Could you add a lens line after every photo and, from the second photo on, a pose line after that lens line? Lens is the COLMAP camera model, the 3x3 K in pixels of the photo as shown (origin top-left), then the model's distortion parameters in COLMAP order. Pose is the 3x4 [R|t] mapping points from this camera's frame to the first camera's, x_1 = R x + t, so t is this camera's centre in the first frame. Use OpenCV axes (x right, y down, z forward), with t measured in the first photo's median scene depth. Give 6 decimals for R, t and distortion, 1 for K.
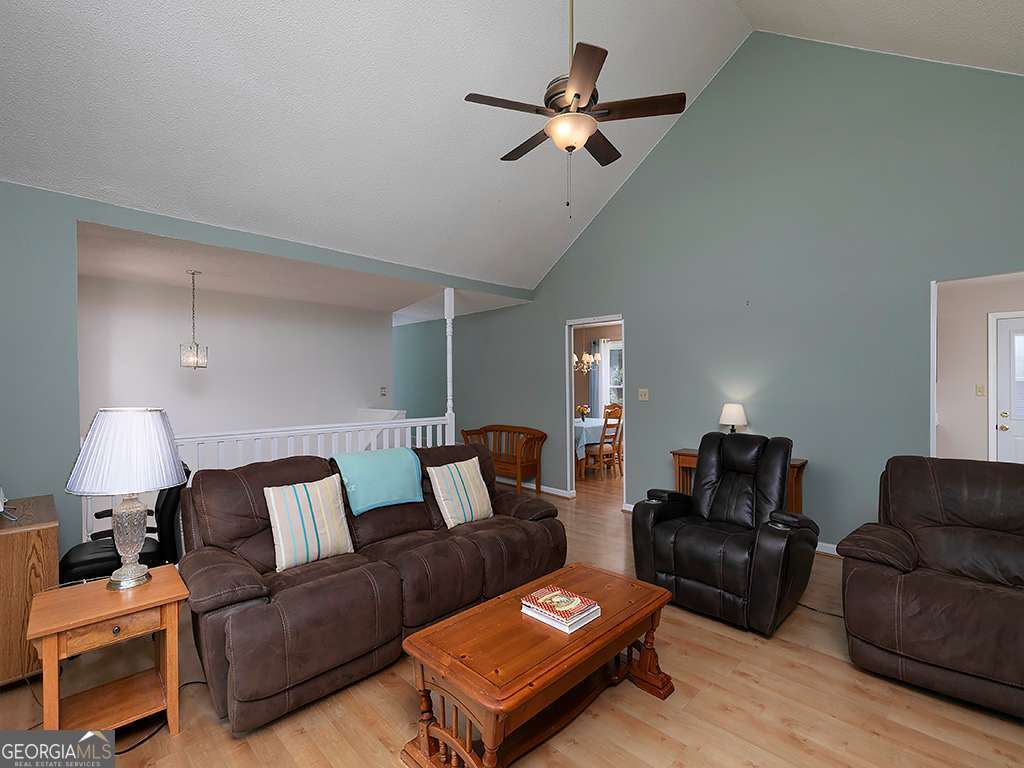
lens RADIAL K [[471.3, 0, 507.2], [0, 471.3, 391.4], [0, 0, 1]] dist [0.005922, -0.001626]
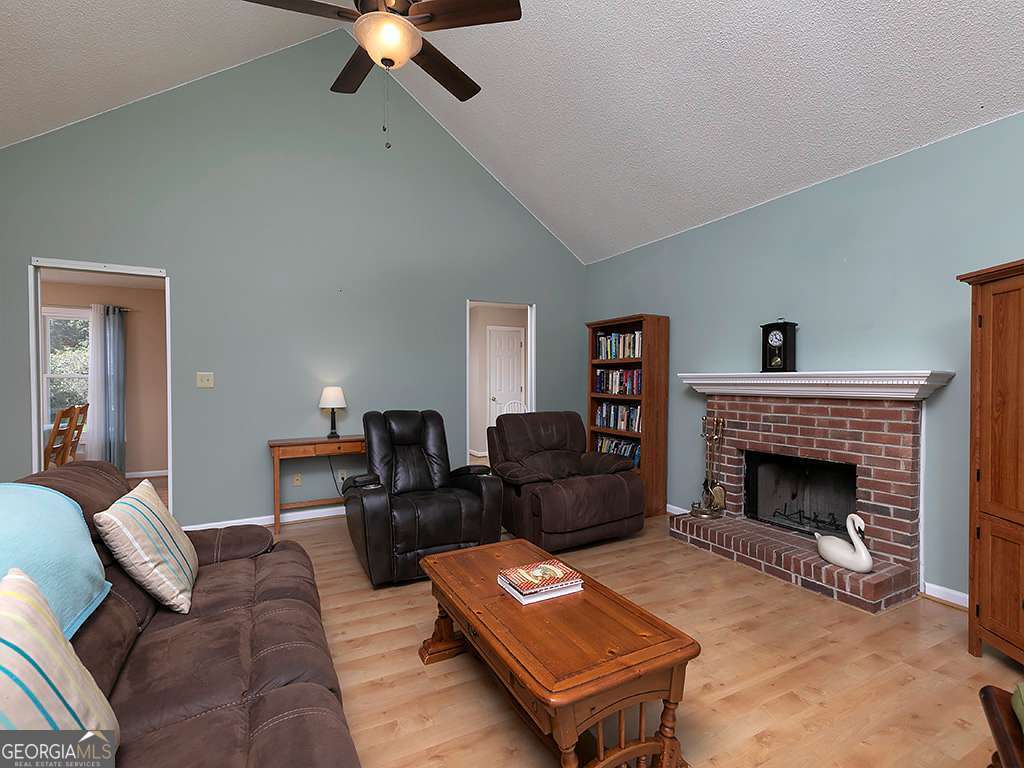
lens RADIAL K [[471.3, 0, 511.7], [0, 471.3, 385.4], [0, 0, 1]] dist [0.005922, -0.001626]
pose [[0.299580, -0.006022, 0.954052, -0.435268], [0.017892, 0.999840, 0.000693, 0.036375], [-0.953904, 0.016863, 0.299639, 0.415308]]
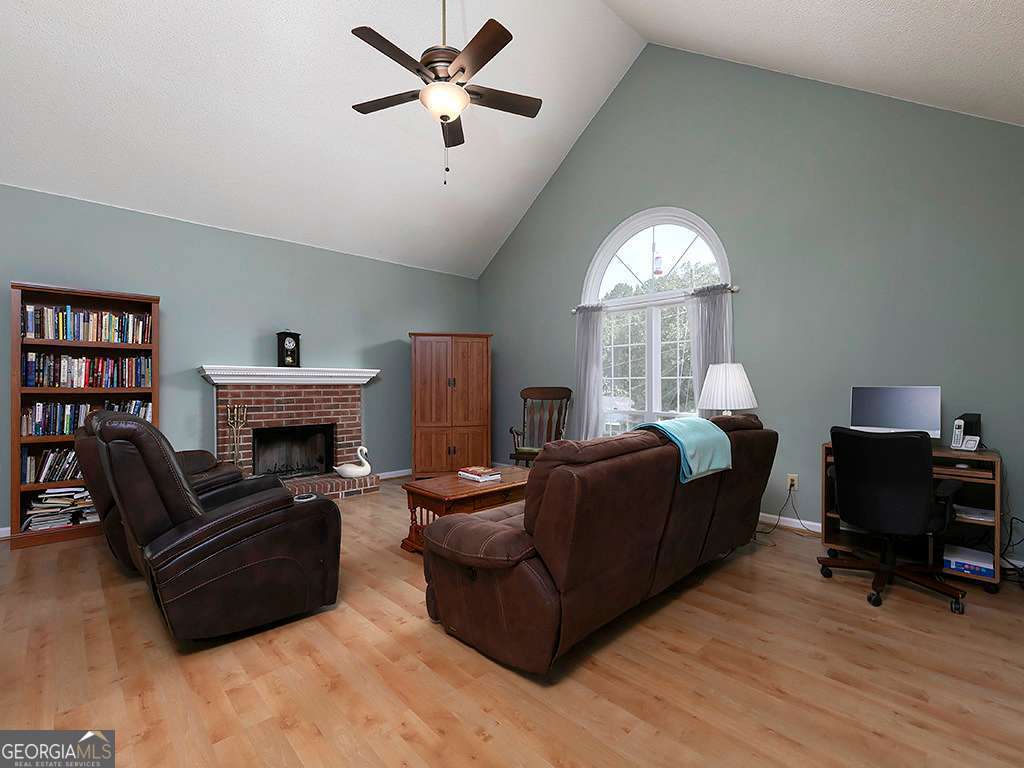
lens RADIAL K [[471.3, 0, 514.8], [0, 471.3, 378.1], [0, 0, 1]] dist [0.005922, -0.001626]
pose [[-0.999785, -0.002349, 0.020599, -0.042512], [-0.002089, 0.999918, 0.012645, 0.031691], [-0.020627, 0.012599, -0.999708, 1.487717]]
